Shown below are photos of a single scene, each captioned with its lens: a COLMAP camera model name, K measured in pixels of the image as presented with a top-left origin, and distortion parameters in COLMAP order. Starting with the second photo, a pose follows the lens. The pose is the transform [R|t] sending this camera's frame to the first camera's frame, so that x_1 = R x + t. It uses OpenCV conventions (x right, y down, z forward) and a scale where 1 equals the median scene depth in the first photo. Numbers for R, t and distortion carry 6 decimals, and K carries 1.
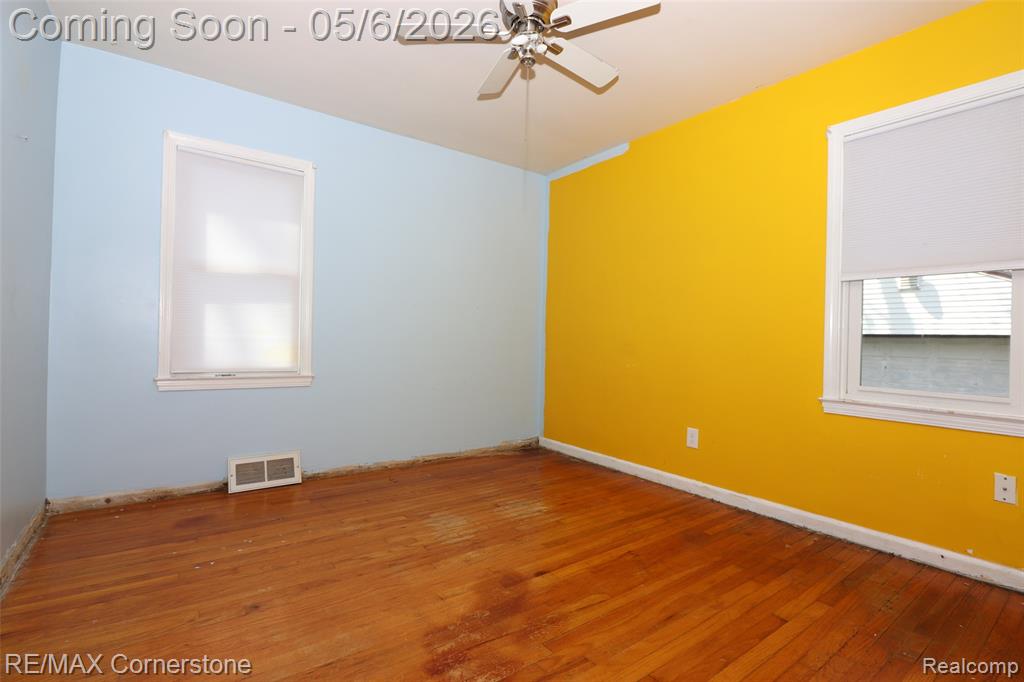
lens RADIAL K [[478.1, 0, 511.0], [0, 478.1, 334.6], [0, 0, 1]] dist [-0.011752, -0.006374]
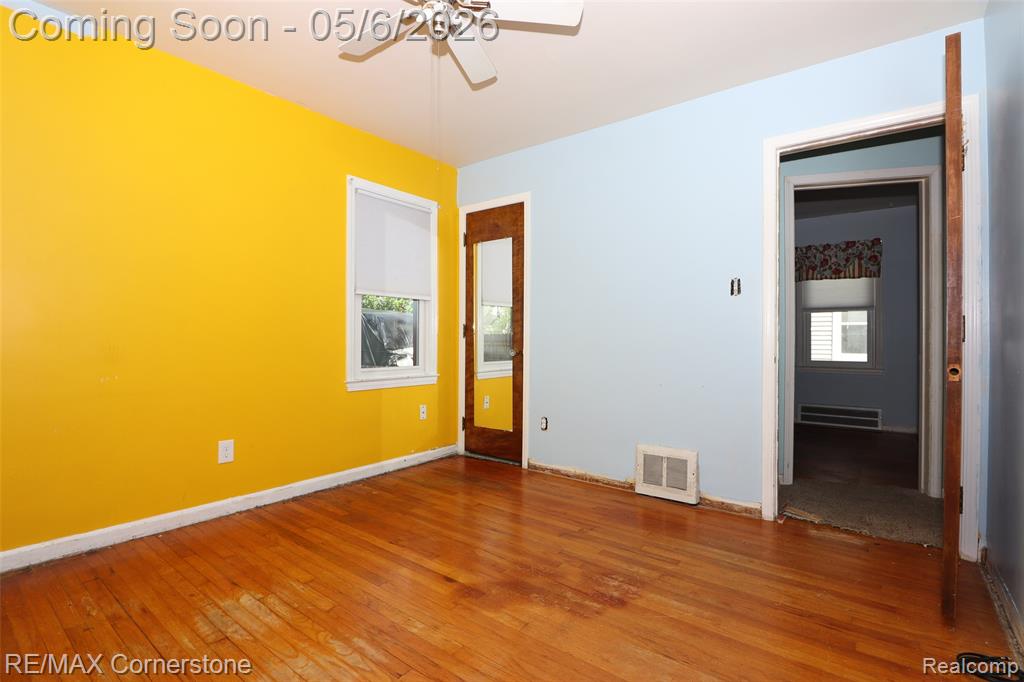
lens RADIAL K [[478.1, 0, 507.1], [0, 478.1, 339.0], [0, 0, 1]] dist [-0.011752, -0.006374]
pose [[-0.273753, -0.023931, 0.961502, -0.739786], [-0.014079, 0.999683, 0.020873, -0.017408], [-0.961697, -0.007823, -0.274004, 0.941644]]
